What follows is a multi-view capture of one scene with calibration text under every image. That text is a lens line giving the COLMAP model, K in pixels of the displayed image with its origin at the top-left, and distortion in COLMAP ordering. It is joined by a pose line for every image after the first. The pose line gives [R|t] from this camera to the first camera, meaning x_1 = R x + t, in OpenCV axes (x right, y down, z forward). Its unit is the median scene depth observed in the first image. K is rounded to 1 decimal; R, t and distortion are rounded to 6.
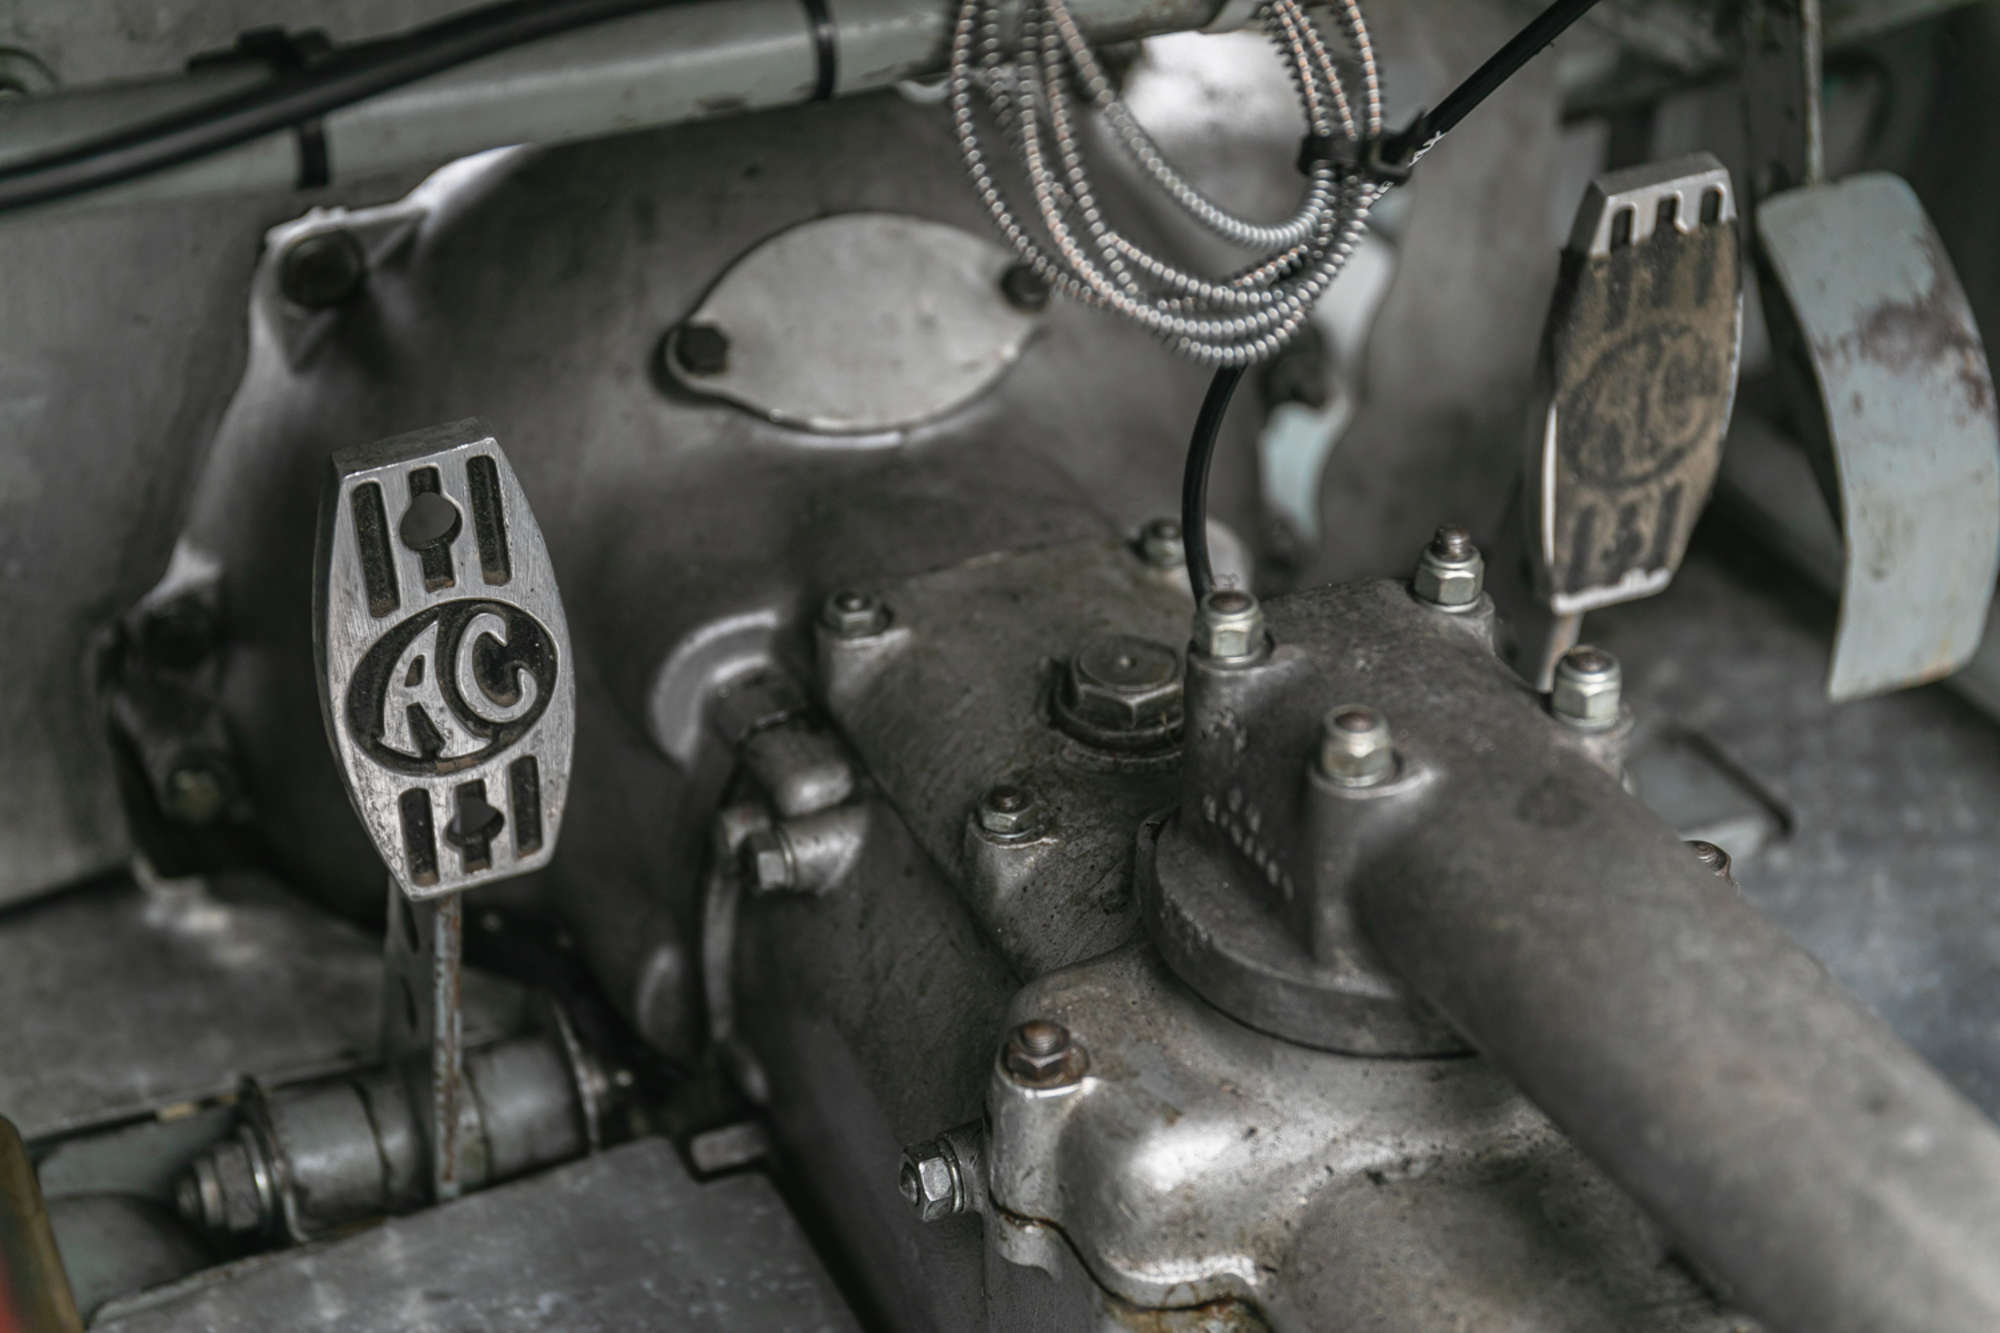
lens RADIAL K [[3971.2, 0, 1002.5], [0, 3971.2, 662.3], [0, 0, 1]] dist [0.243782, 0.000000]
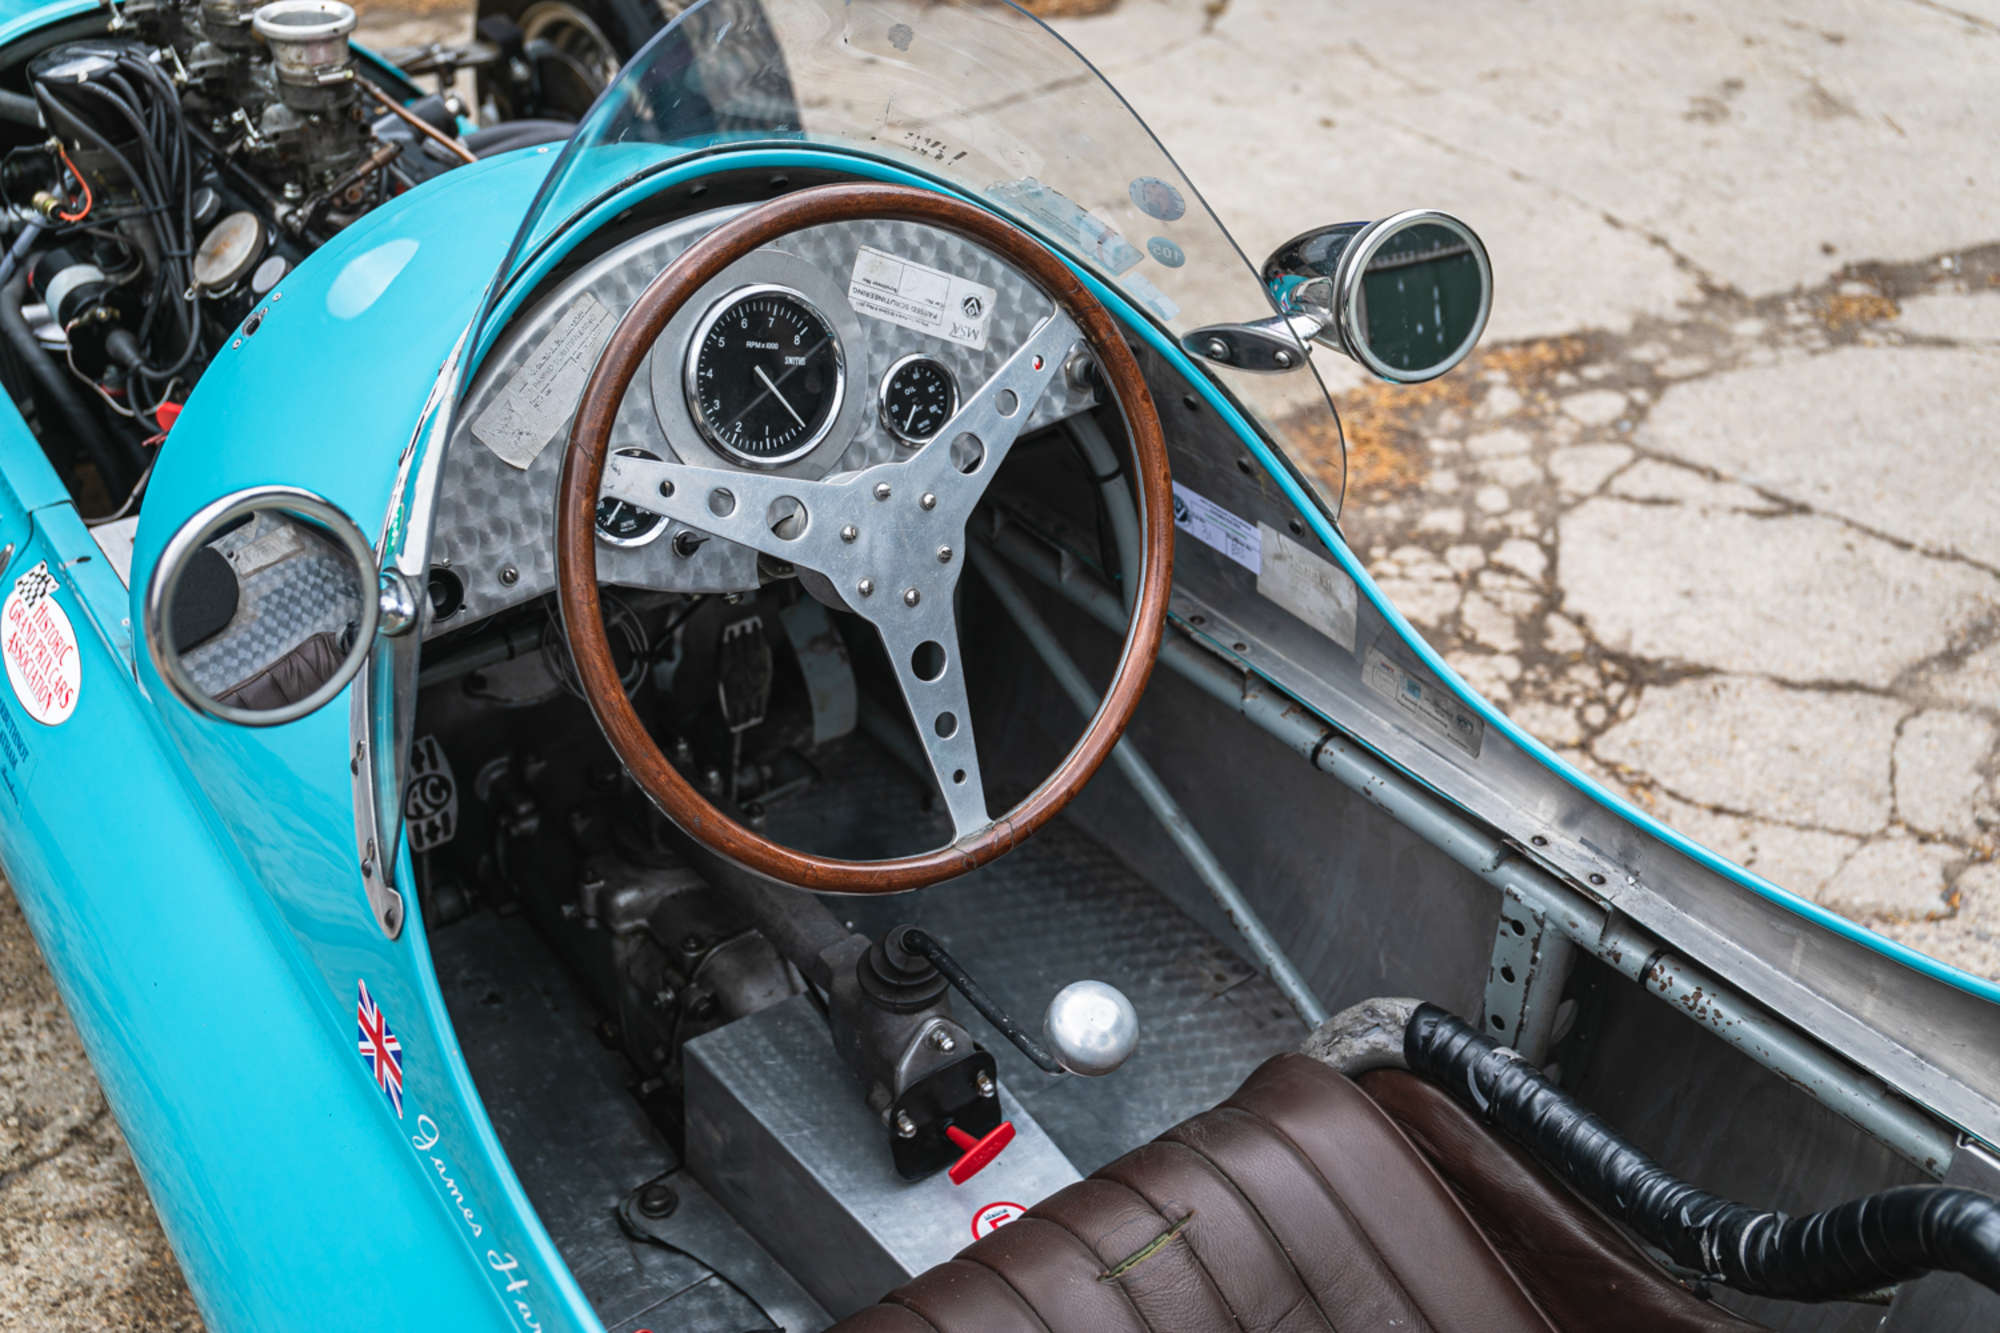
lens RADIAL K [[2189.0, 0, 1006.6], [0, 2189.0, 676.6], [0, 0, 1]] dist [0.076735, 0.000000]
pose [[0.980185, -0.097298, 0.172542, 0.054425], [0.091121, 0.994894, 0.043385, -0.145697], [-0.175882, -0.026803, 0.984046, -1.139601]]
